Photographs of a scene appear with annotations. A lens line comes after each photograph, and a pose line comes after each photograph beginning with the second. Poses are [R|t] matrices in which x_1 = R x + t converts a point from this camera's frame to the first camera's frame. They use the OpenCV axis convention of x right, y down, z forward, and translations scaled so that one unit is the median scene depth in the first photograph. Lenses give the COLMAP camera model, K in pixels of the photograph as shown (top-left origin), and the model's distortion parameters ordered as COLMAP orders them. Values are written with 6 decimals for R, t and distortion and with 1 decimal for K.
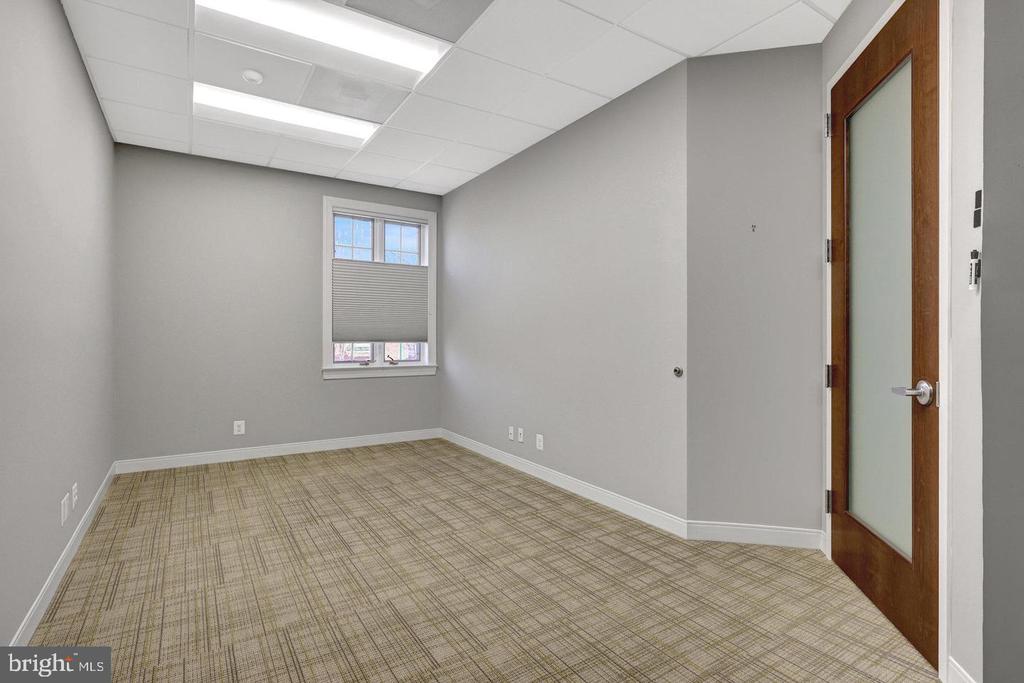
lens RADIAL K [[491.0, 0, 503.8], [0, 491.0, 343.7], [0, 0, 1]] dist [-0.005231, -0.000596]
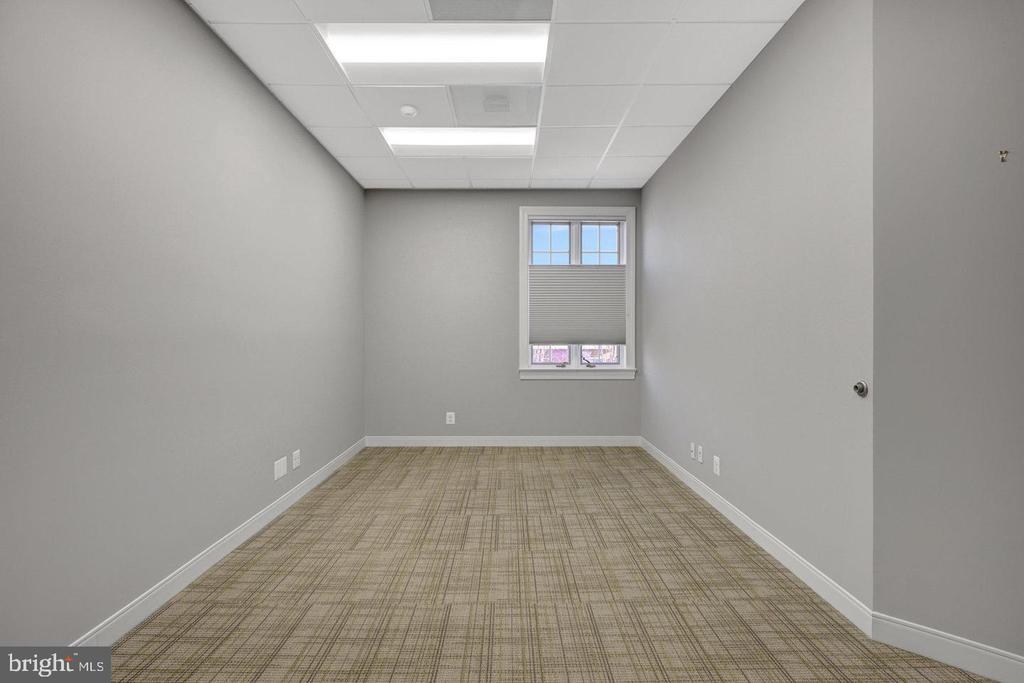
lens RADIAL K [[481.4, 0, 507.1], [0, 481.4, 347.5], [0, 0, 1]] dist [-0.005865, -0.000612]
pose [[0.851012, 0.005603, -0.525116, 0.249274], [-0.003621, 0.999982, 0.004801, -0.002082], [0.525133, -0.002184, 0.851017, 0.154275]]
